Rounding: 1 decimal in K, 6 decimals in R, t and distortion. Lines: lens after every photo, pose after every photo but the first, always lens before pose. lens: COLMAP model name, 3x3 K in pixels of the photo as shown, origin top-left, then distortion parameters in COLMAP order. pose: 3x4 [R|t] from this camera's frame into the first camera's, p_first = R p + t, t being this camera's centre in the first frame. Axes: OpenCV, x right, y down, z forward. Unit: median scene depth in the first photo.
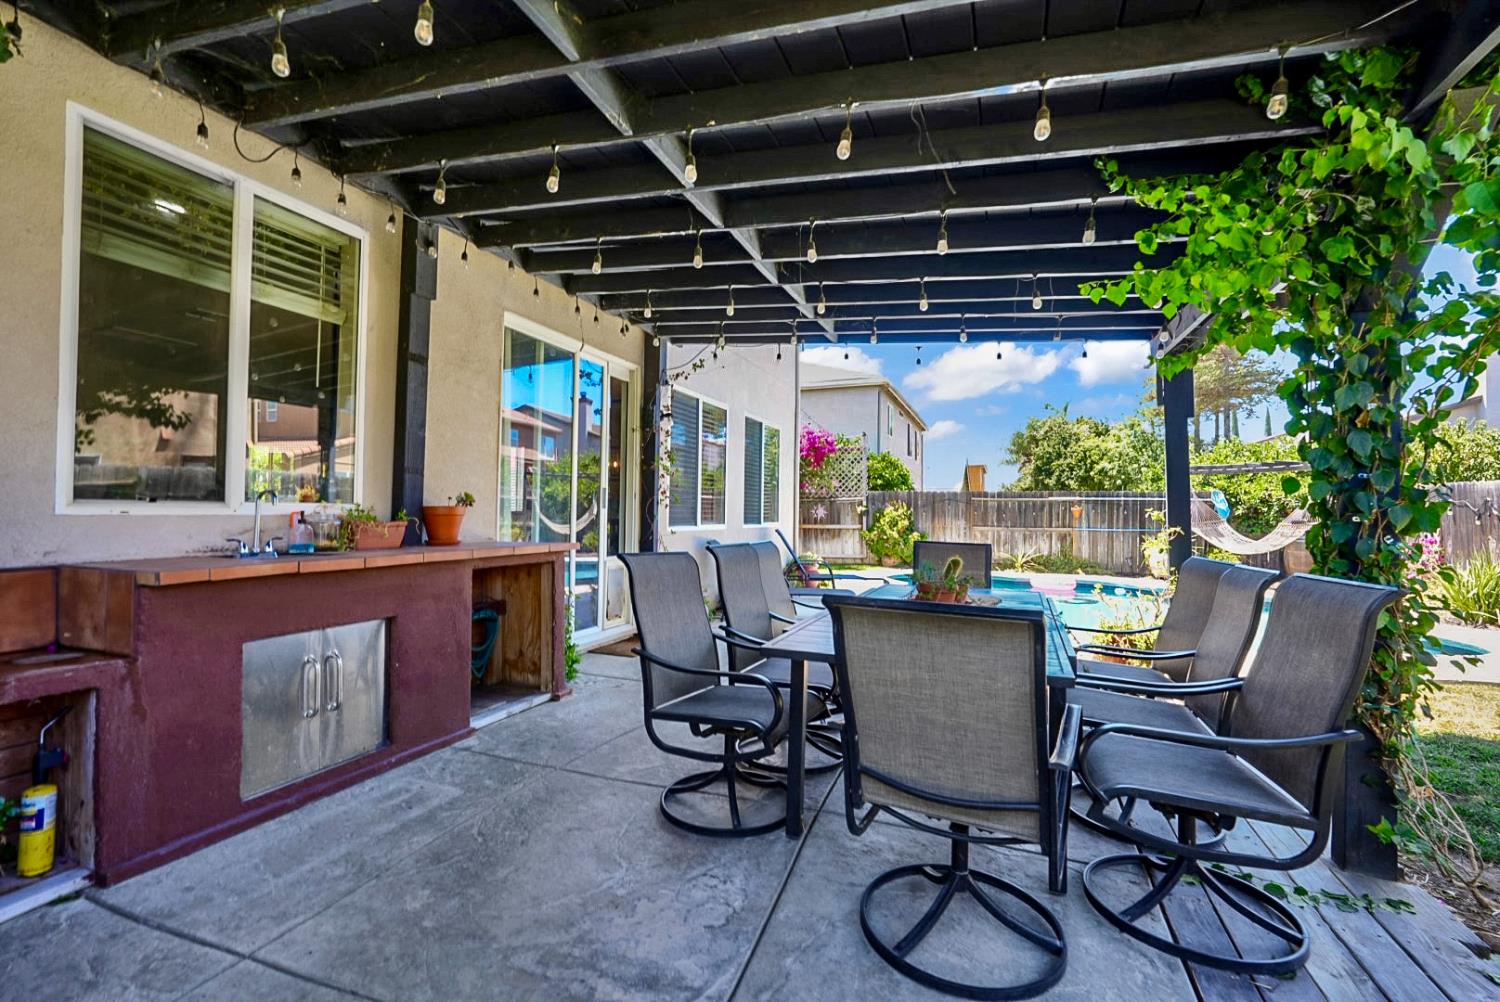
lens RADIAL K [[661.5, 0, 748.8], [0, 661.5, 495.5], [0, 0, 1]] dist [-0.002091, 0.000367]
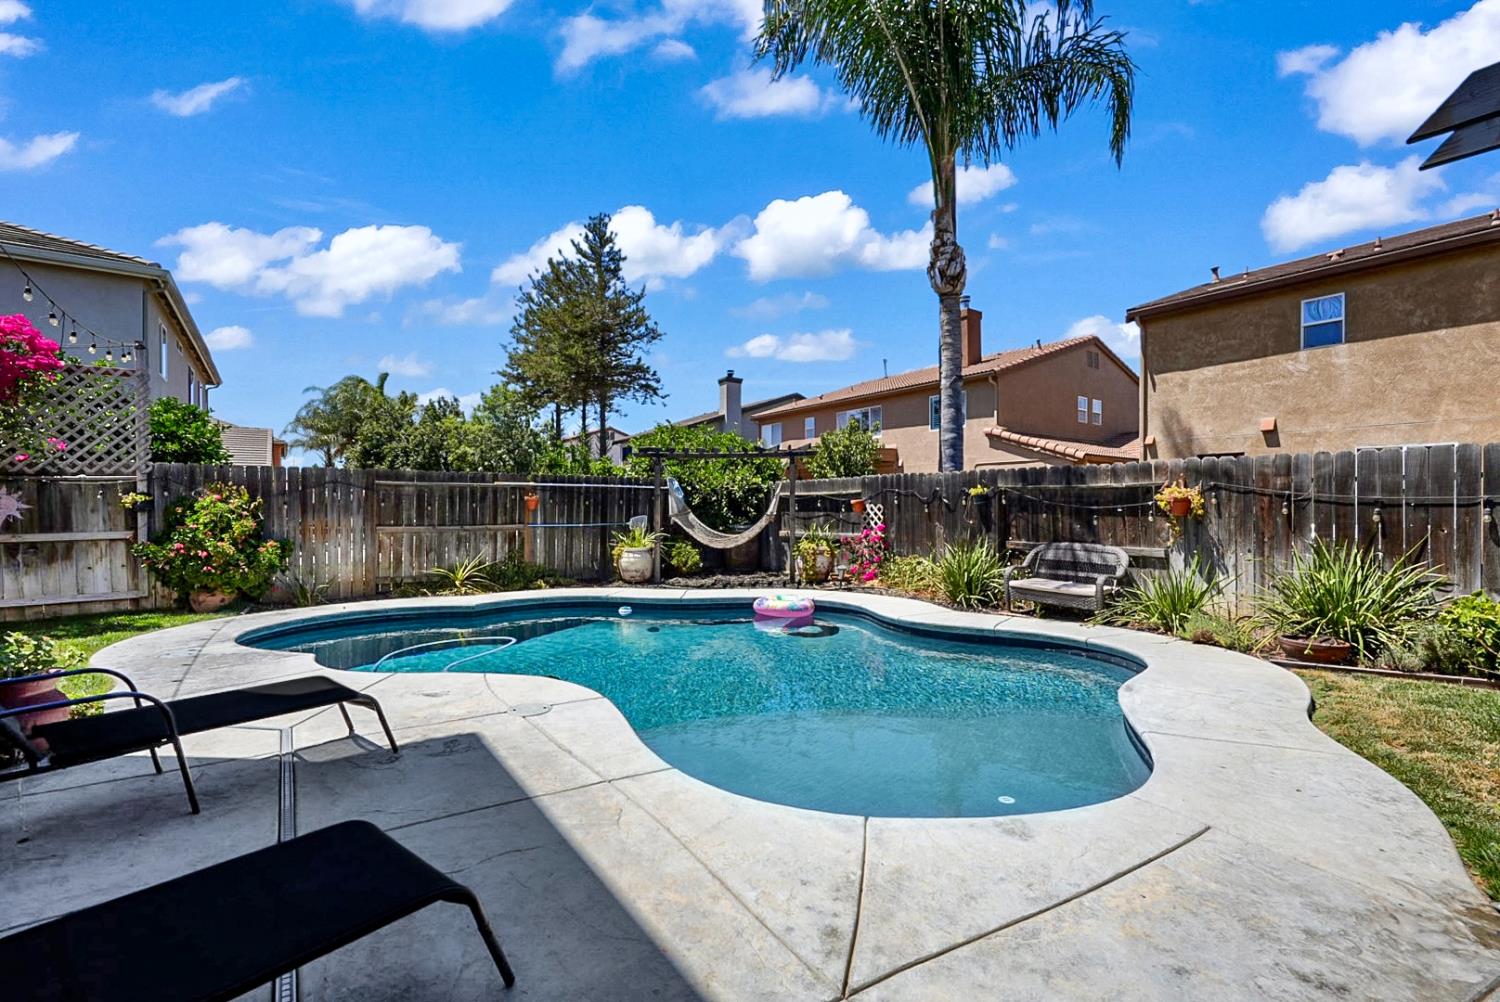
lens RADIAL K [[661.5, 0, 748.8], [0, 661.5, 495.5], [0, 0, 1]] dist [-0.002091, 0.000367]
pose [[0.555025, 0.003697, 0.831826, 0.017456], [-0.015668, 0.999859, 0.006010, 0.008790], [-0.831686, -0.016369, 0.555005, 0.379717]]
